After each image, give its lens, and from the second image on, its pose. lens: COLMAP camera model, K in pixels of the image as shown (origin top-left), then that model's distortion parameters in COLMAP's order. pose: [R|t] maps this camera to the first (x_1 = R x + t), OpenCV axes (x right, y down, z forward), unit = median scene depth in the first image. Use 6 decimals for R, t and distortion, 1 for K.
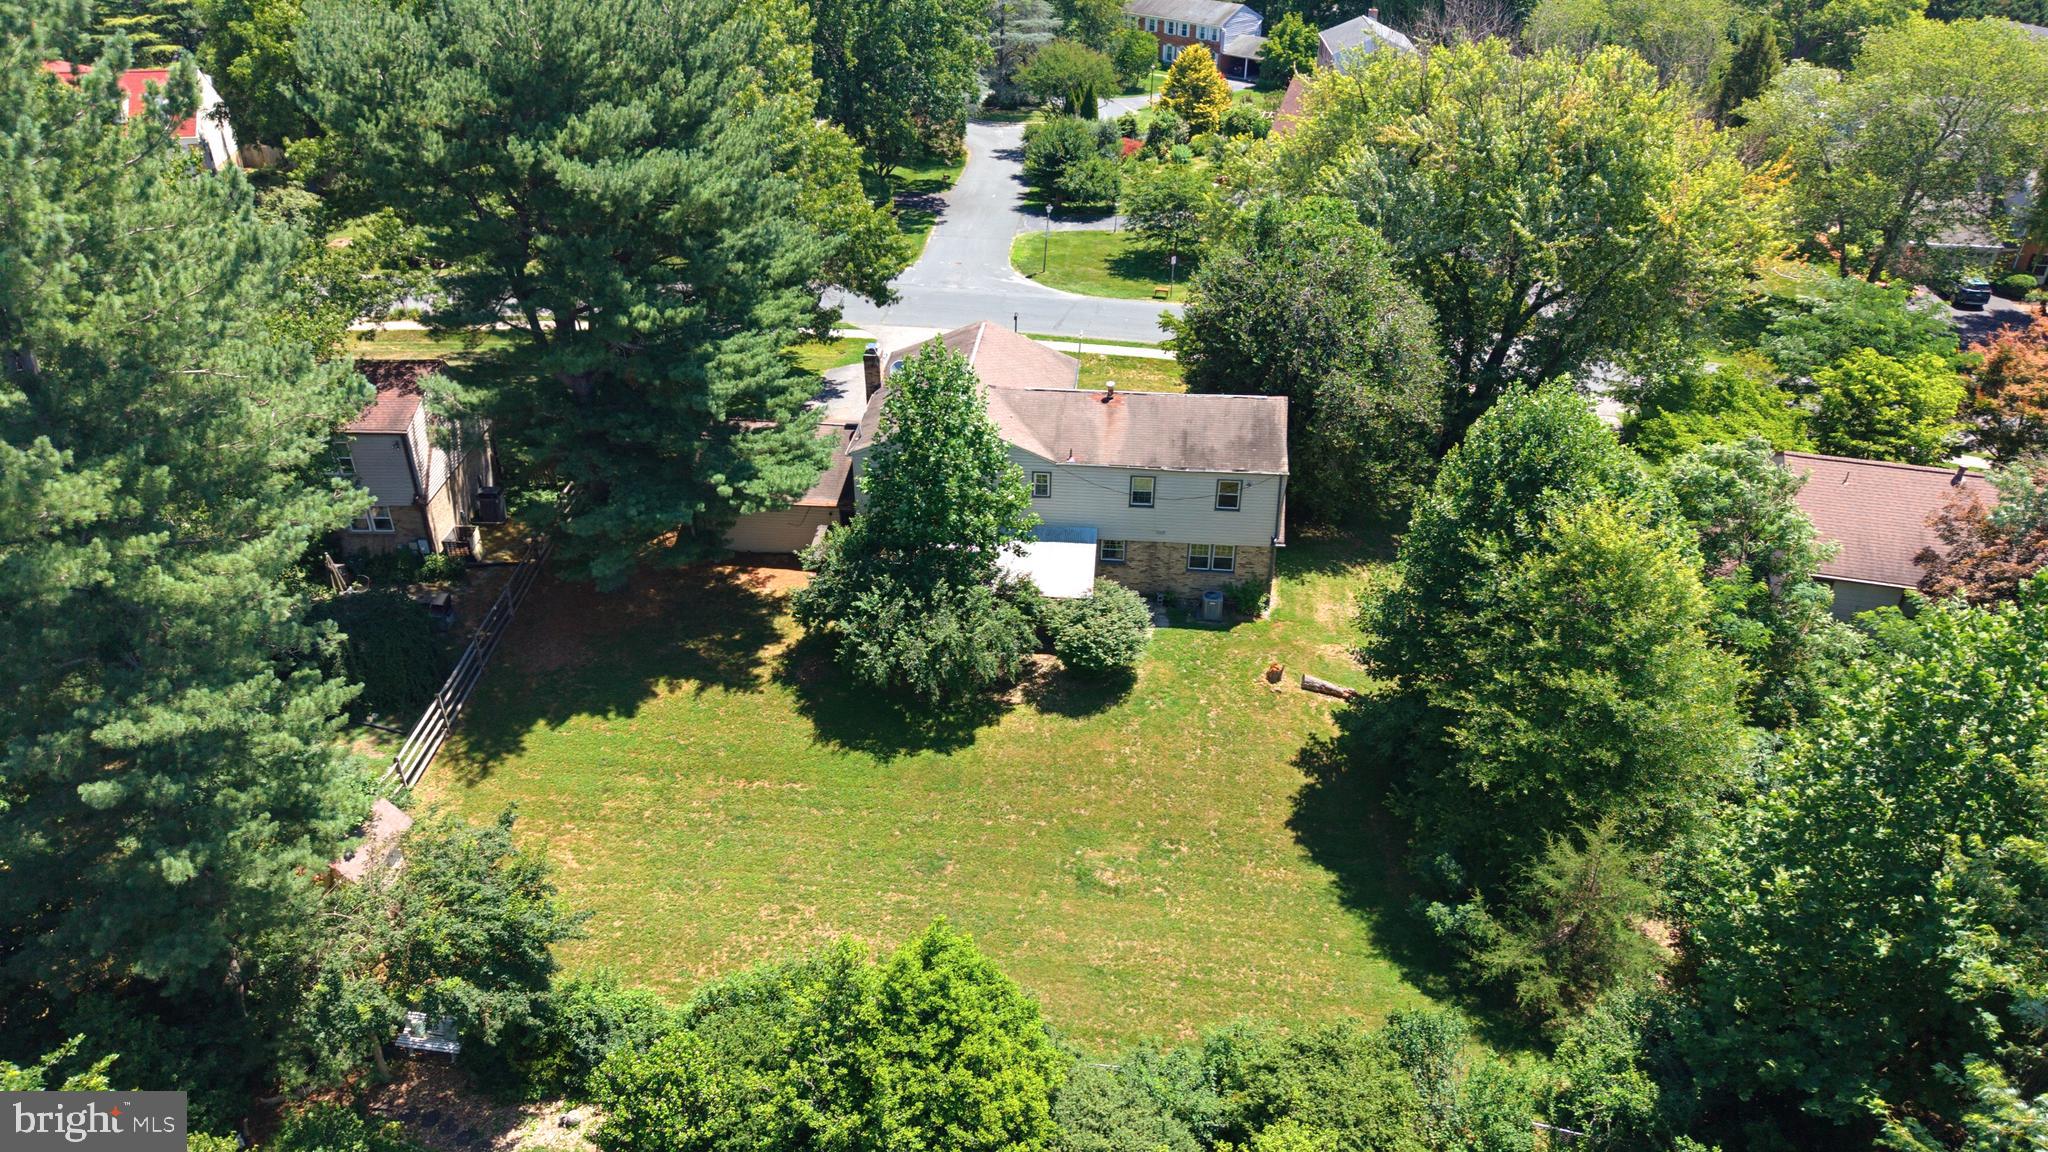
lens RADIAL K [[1481.3, 0, 1020.0], [0, 1481.3, 643.2], [0, 0, 1]] dist [-0.058850, -0.000863]
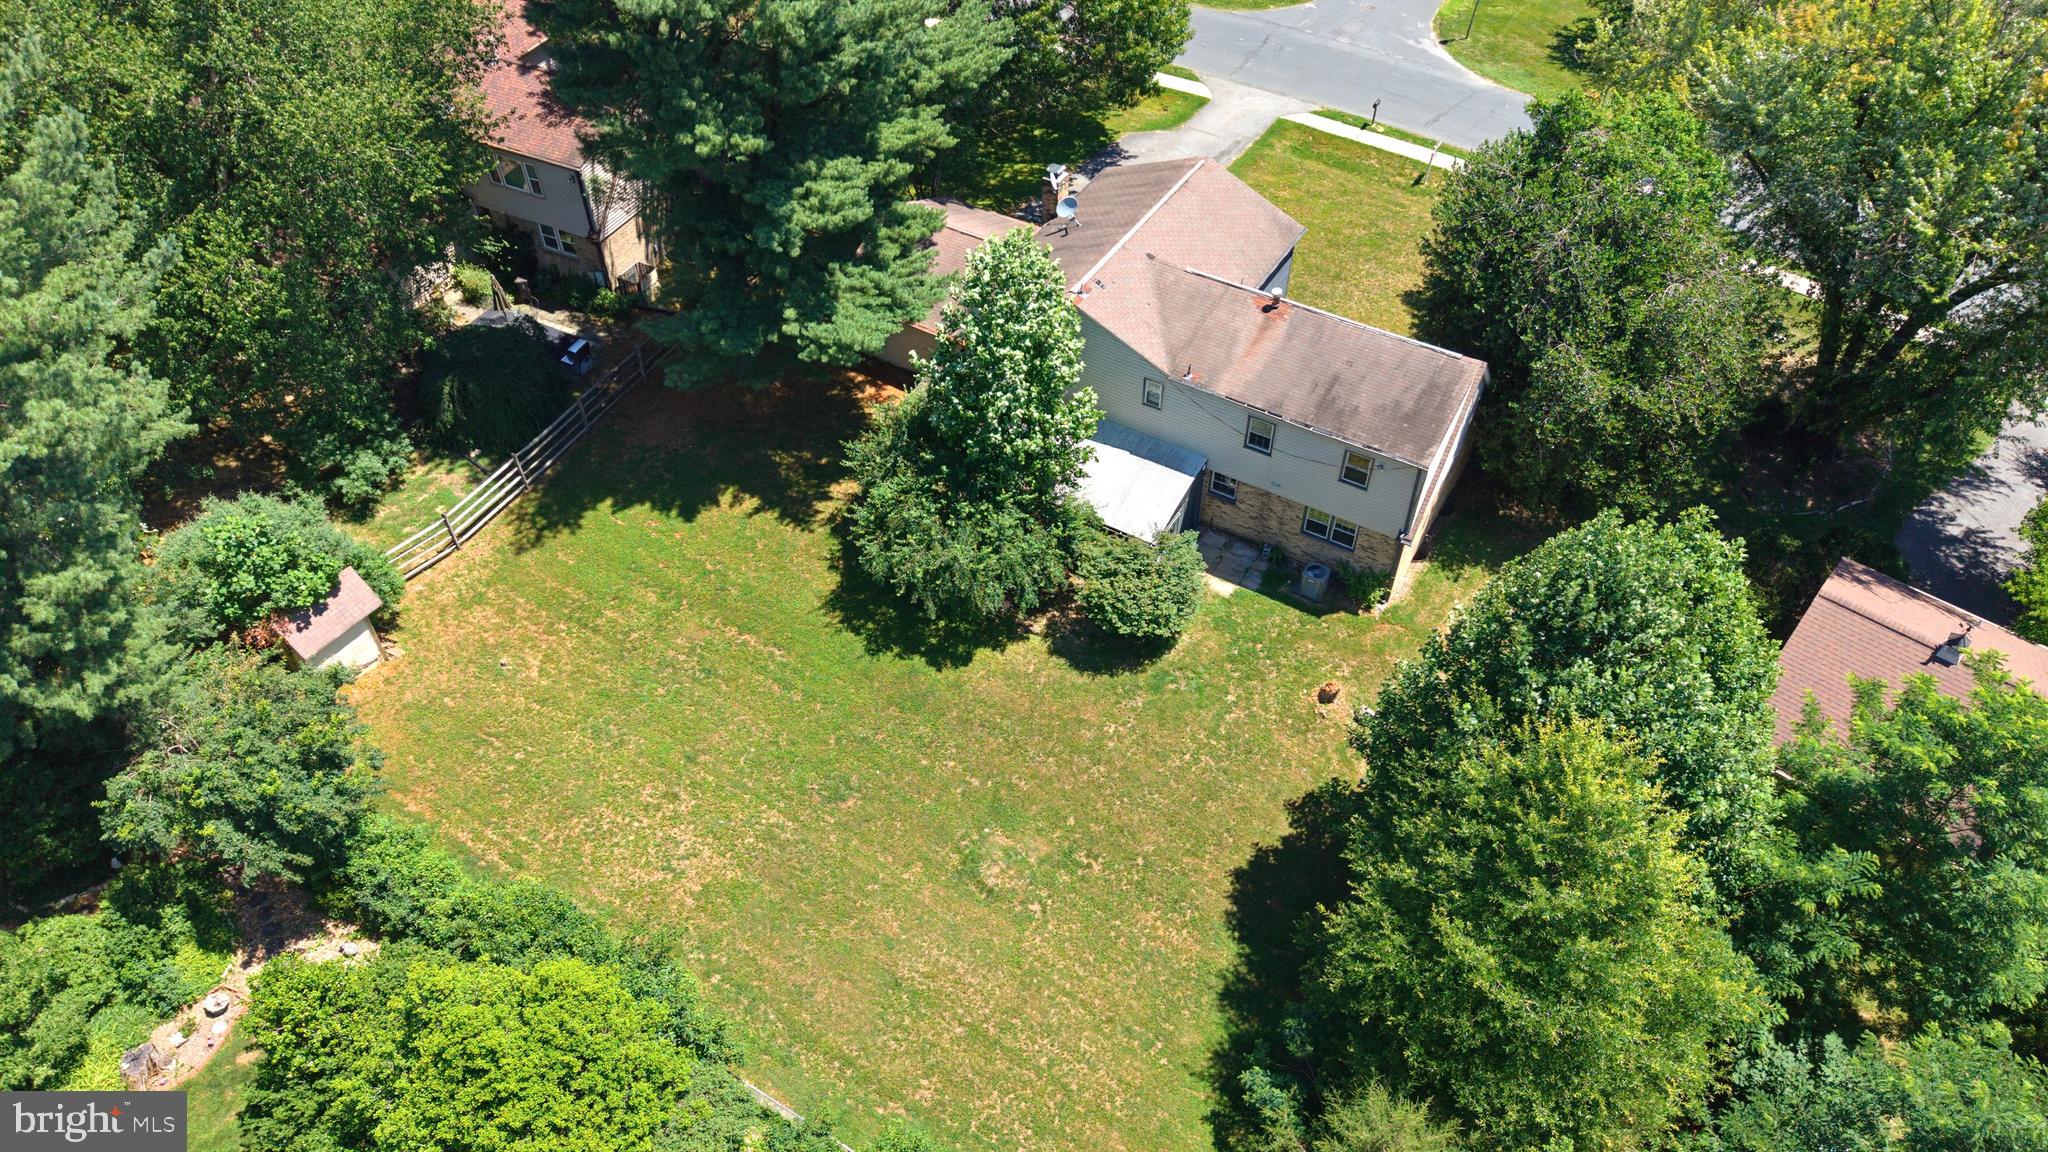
lens RADIAL K [[1481.3, 0, 1020.0], [0, 1481.3, 643.2], [0, 0, 1]] dist [-0.058850, -0.000863]
pose [[0.882262, 0.333823, -0.331928, 0.296758], [-0.226032, 0.918889, 0.323345, -0.248349], [0.412945, -0.210249, 0.886156, 0.183224]]
